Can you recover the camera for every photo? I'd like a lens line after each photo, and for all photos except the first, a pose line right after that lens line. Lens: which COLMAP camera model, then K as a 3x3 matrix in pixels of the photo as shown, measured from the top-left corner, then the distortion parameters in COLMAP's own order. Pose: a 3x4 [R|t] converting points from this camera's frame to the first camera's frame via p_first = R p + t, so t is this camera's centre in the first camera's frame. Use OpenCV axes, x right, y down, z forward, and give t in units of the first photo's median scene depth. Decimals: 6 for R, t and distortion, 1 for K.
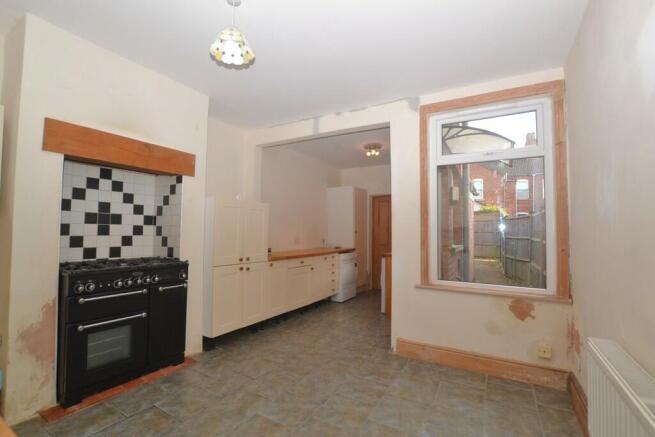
lens RADIAL K [[295.2, 0, 327.5], [0, 295.2, 218.5], [0, 0, 1]] dist [-0.037810, 0.000139]
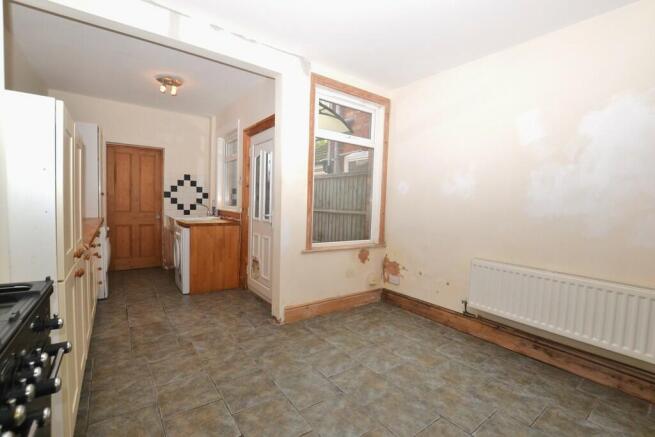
lens RADIAL K [[290.4, 0, 315.7], [0, 290.4, 220.5], [0, 0, 1]] dist [-0.022926, 0.000148]
pose [[0.417341, -0.057033, 0.906959, -0.679260], [-0.065492, 0.993546, 0.092614, 0.025518], [-0.906387, -0.098050, 0.410912, 0.620346]]
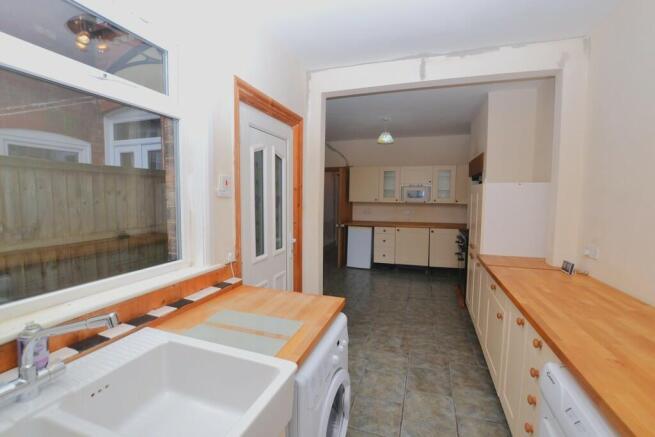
lens RADIAL K [[295.2, 0, 327.5], [0, 295.2, 218.5], [0, 0, 1]] dist [-0.037810, 0.000139]
pose [[-0.977940, -0.002978, -0.208863, 0.489860], [-0.010028, 0.999415, 0.032704, 0.025923], [0.208643, 0.034077, -0.977398, 2.348226]]
